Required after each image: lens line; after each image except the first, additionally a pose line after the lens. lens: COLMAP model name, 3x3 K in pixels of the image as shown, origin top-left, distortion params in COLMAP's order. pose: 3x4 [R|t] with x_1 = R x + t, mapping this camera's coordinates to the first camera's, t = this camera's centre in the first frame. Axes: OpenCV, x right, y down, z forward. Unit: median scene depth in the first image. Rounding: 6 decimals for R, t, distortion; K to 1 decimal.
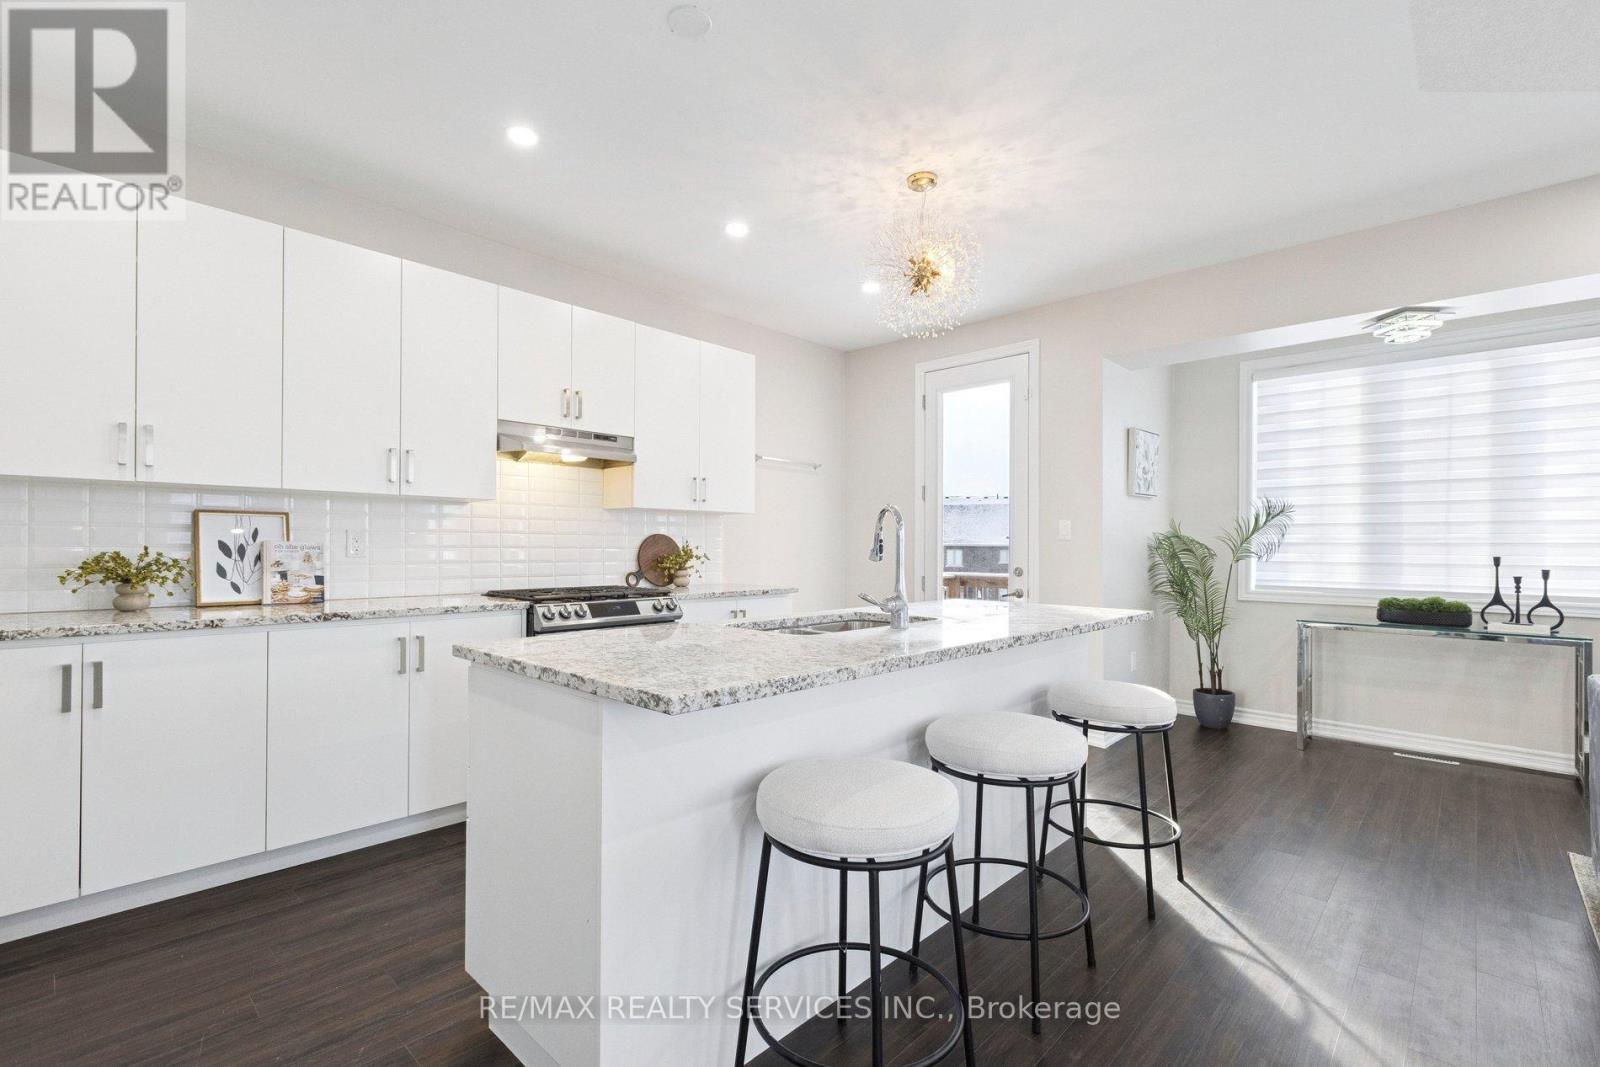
lens RADIAL K [[715.7, 0, 775.4], [0, 715.7, 546.9], [0, 0, 1]] dist [0.002523, 0.000345]
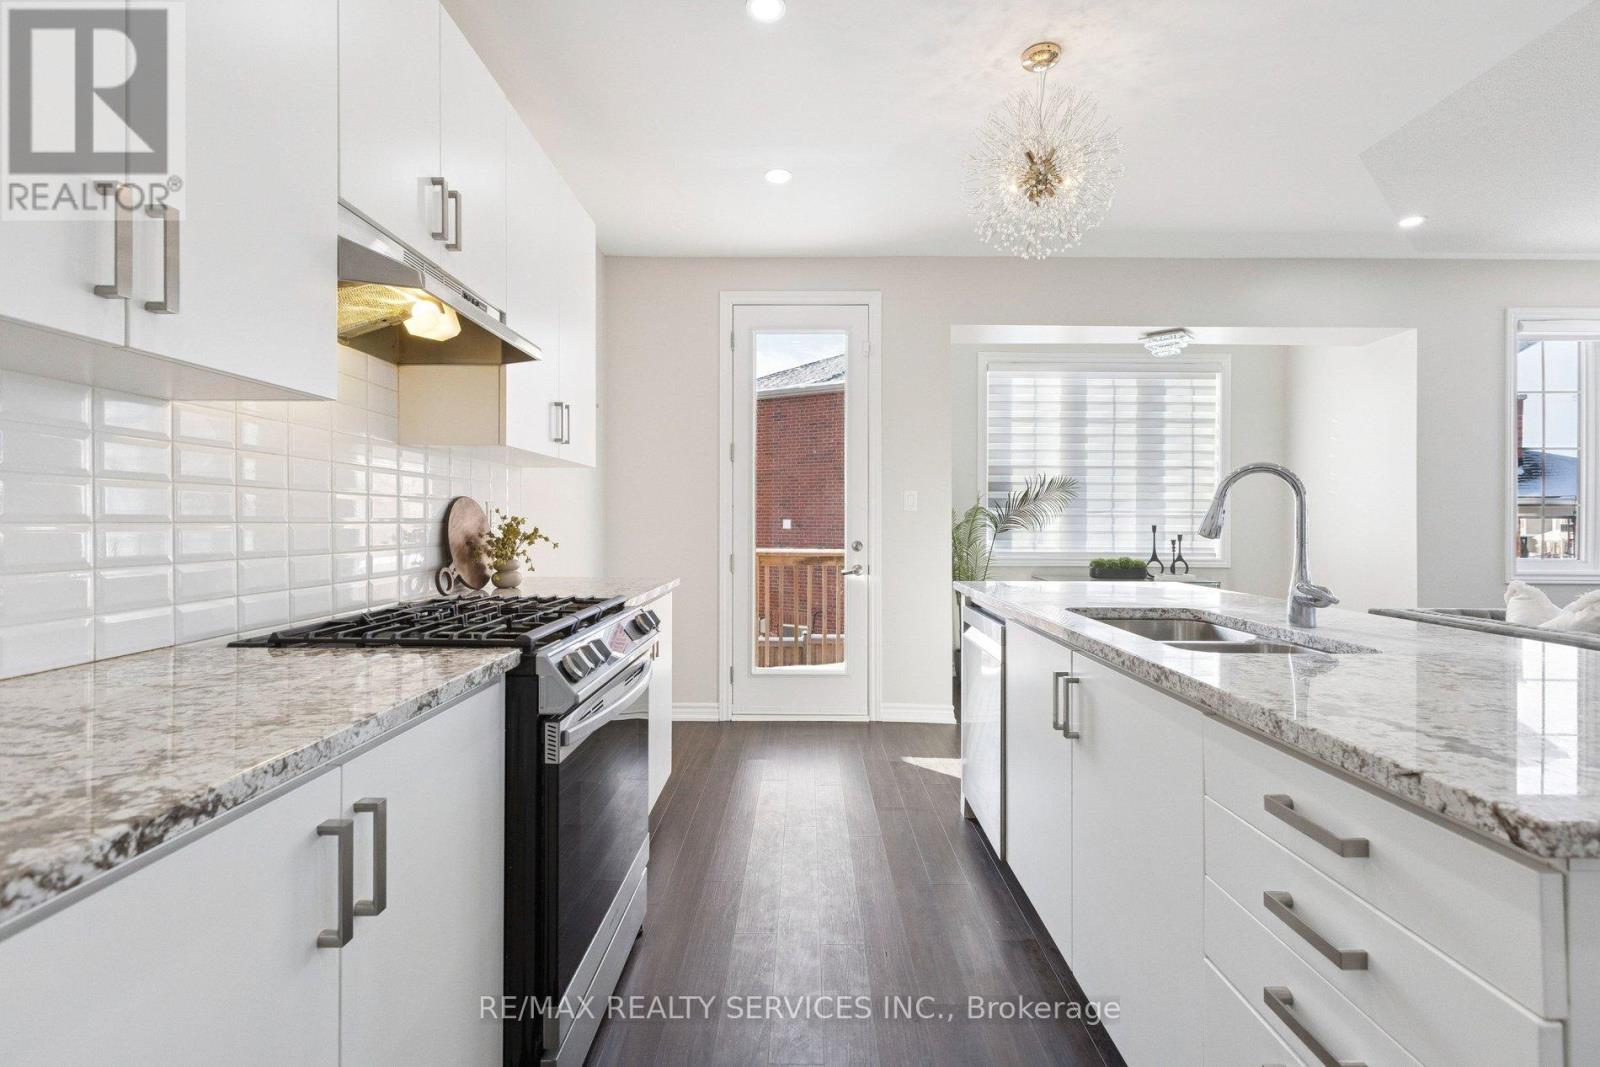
lens RADIAL K [[733.6, 0, 807.0], [0, 733.6, 524.2], [0, 0, 1]] dist [0.001081, -0.000053]
pose [[0.721475, -0.006570, 0.692409, -0.408523], [-0.000178, 0.999953, 0.009673, -0.001858], [-0.692441, -0.007102, 0.721440, 0.440343]]
